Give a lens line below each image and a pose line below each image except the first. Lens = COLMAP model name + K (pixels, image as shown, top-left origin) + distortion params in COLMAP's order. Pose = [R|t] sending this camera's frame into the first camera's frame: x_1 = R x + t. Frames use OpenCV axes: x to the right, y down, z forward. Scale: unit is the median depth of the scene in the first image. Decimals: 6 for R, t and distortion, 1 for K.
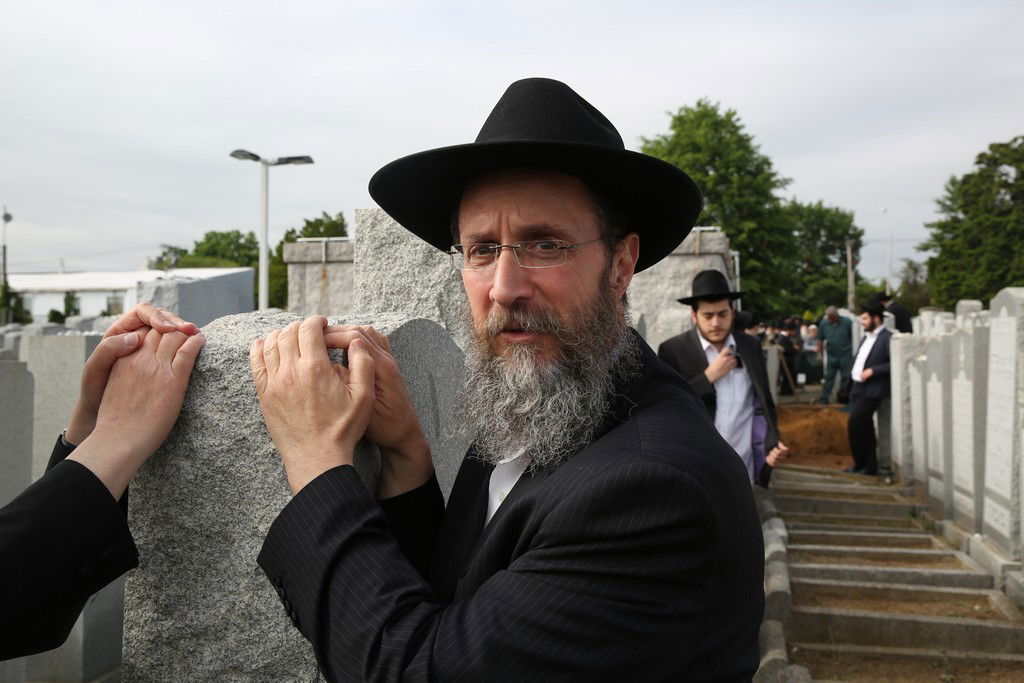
lens RADIAL K [[1004.4, 0, 512.0], [0, 1004.4, 341.5], [0, 0, 1]] dist [0.046721, 0.008619]
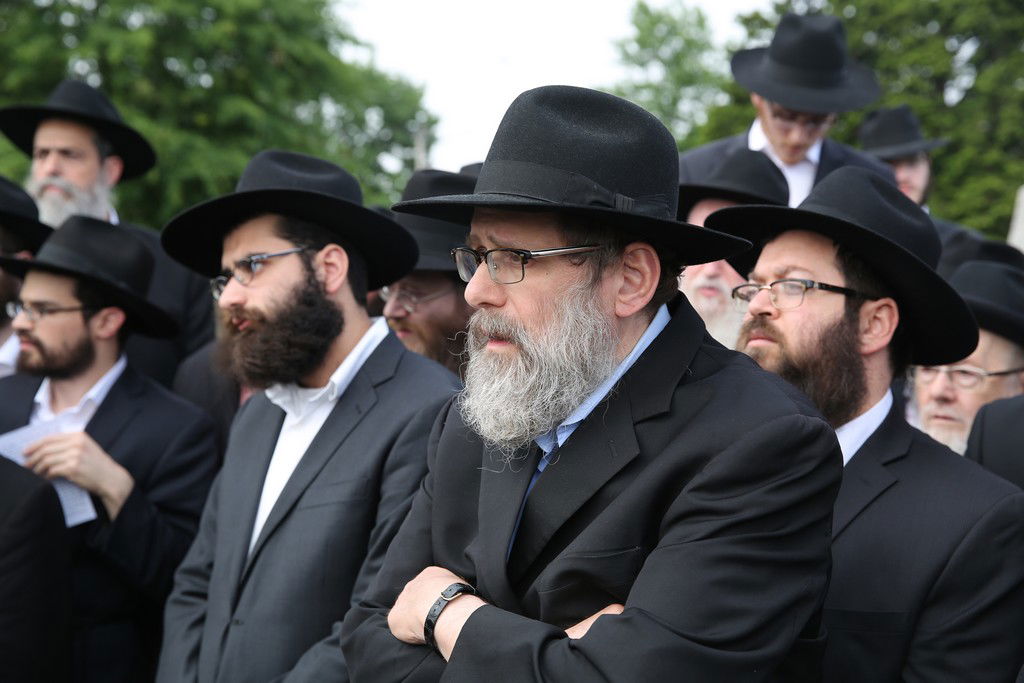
lens RADIAL K [[1349.0, 0, 512.0], [0, 1349.0, 341.5], [0, 0, 1]] dist [-0.002515, -0.001675]
pose [[0.907858, 0.032133, 0.418045, 0.113598], [-0.046948, 0.998579, 0.025199, -0.005320], [-0.416642, -0.042504, 0.908077, 0.467762]]
